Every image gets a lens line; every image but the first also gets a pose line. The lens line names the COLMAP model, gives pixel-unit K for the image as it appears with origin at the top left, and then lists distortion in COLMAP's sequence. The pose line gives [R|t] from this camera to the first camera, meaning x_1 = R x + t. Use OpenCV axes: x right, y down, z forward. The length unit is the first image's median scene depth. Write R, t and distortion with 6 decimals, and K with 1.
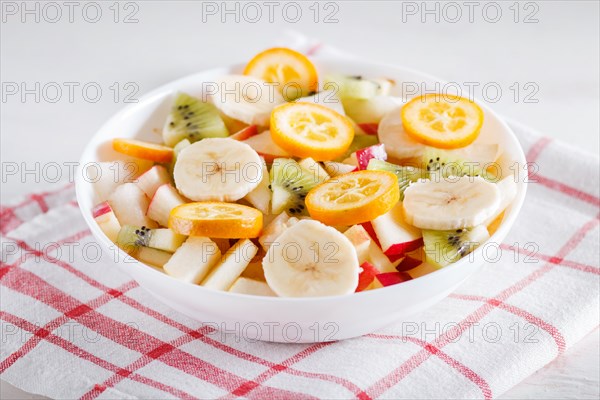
lens RADIAL K [[2114.5, 0, 300.0], [0, 2114.5, 200.0], [0, 0, 1]] dist [-0.232511, -0.304282]
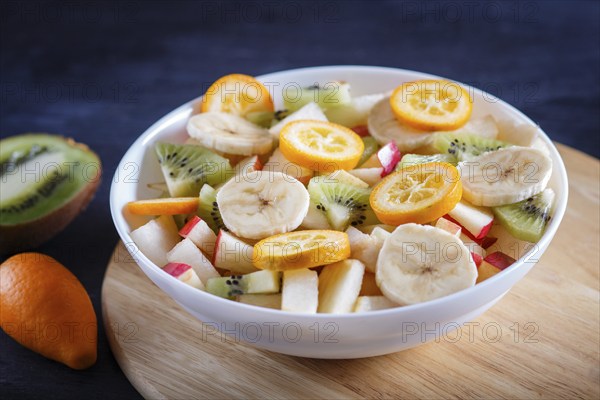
lens RADIAL K [[2114.5, 0, 300.0], [0, 2114.5, 200.0], [0, 0, 1]] dist [-0.232511, -0.304282]
pose [[0.935790, -0.246049, 0.252503, -0.275352], [0.248669, 0.968338, 0.022006, -0.033907], [-0.249923, 0.042197, 0.967346, 0.046097]]
